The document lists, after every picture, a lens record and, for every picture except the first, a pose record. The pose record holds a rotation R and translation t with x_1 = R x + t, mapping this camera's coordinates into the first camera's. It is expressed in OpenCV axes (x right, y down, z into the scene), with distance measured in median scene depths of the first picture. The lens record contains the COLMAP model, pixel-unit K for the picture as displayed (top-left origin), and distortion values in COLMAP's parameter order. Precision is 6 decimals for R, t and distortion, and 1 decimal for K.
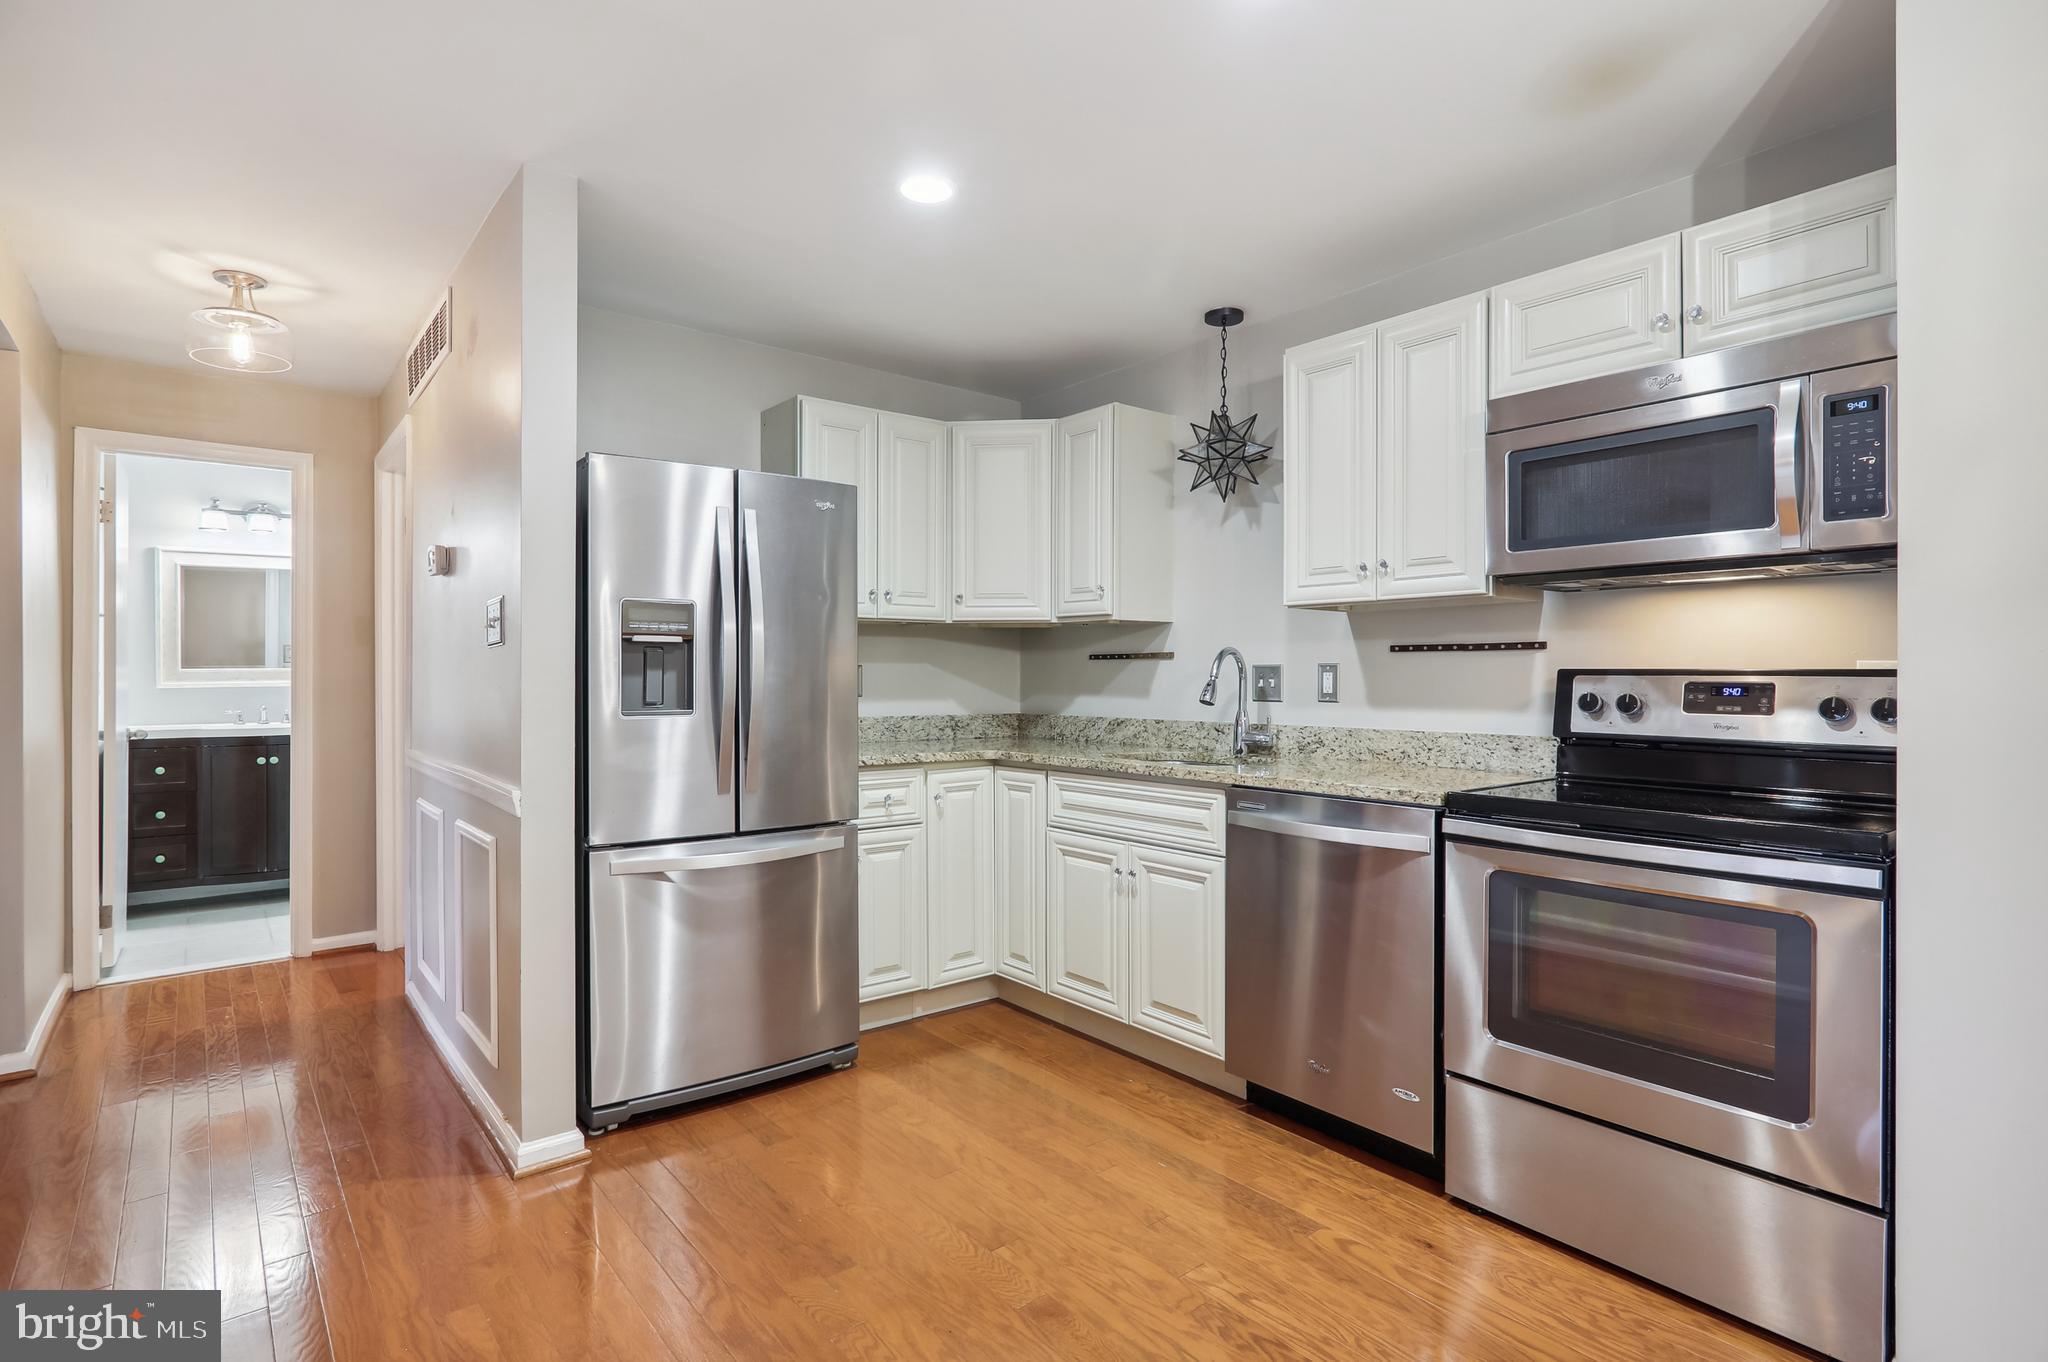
lens RADIAL K [[1017.9, 0, 1024.5], [0, 1017.9, 673.8], [0, 0, 1]] dist [0.001401, 0.000301]
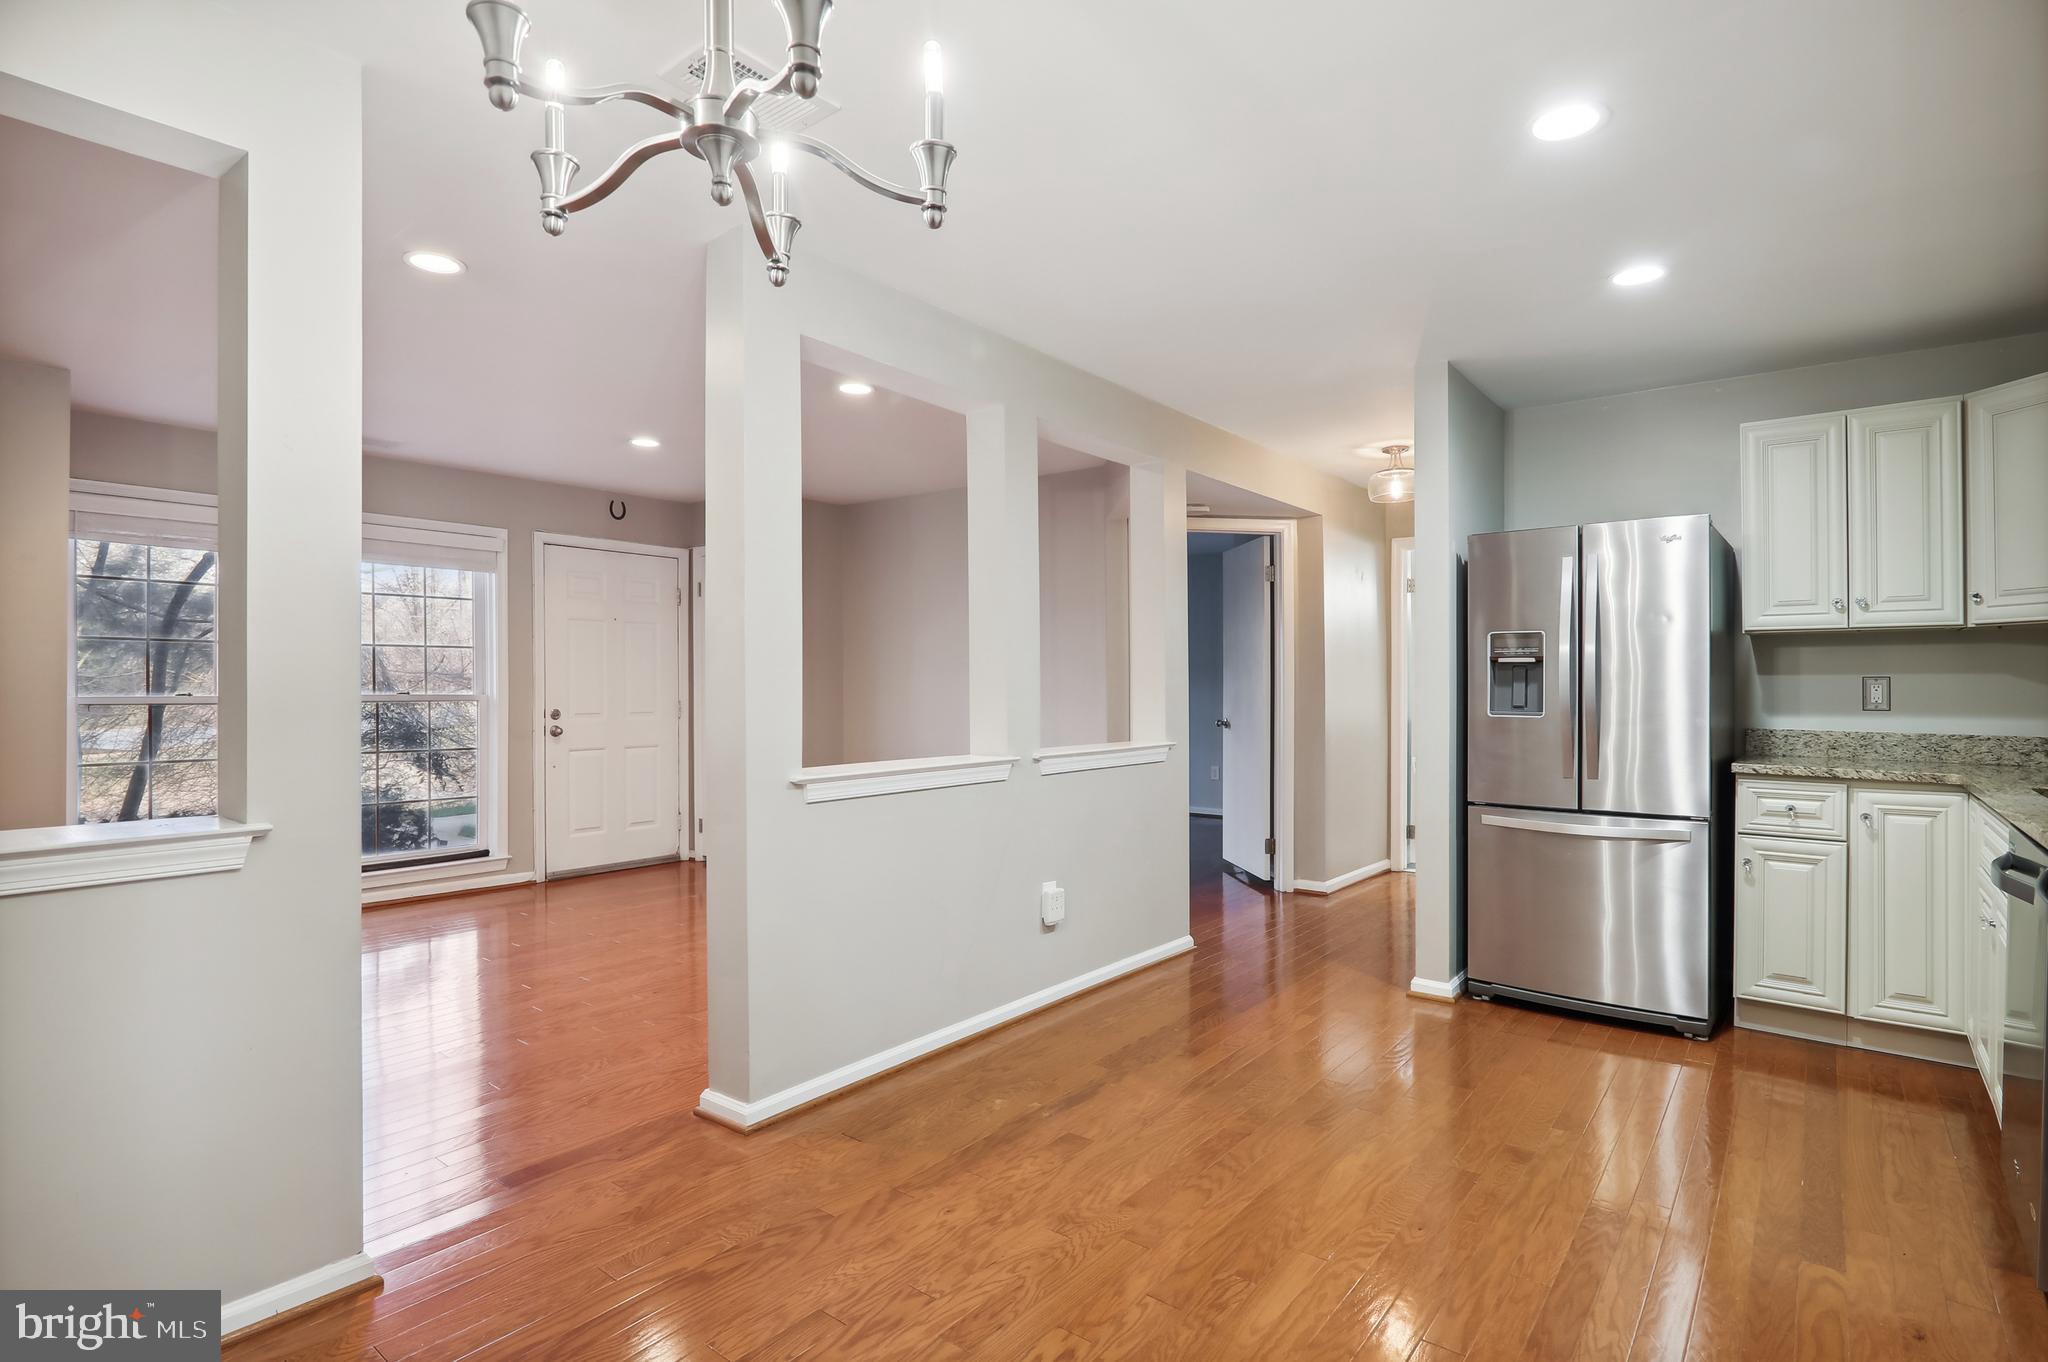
lens RADIAL K [[1017.9, 0, 1022.4], [0, 1017.9, 682.4], [0, 0, 1]] dist [0.001401, 0.000301]
pose [[0.222284, 0.000697, -0.974982, 0.742537], [-0.003362, 0.999994, -0.000052, -0.001097], [0.974976, 0.003290, 0.222285, 0.031565]]
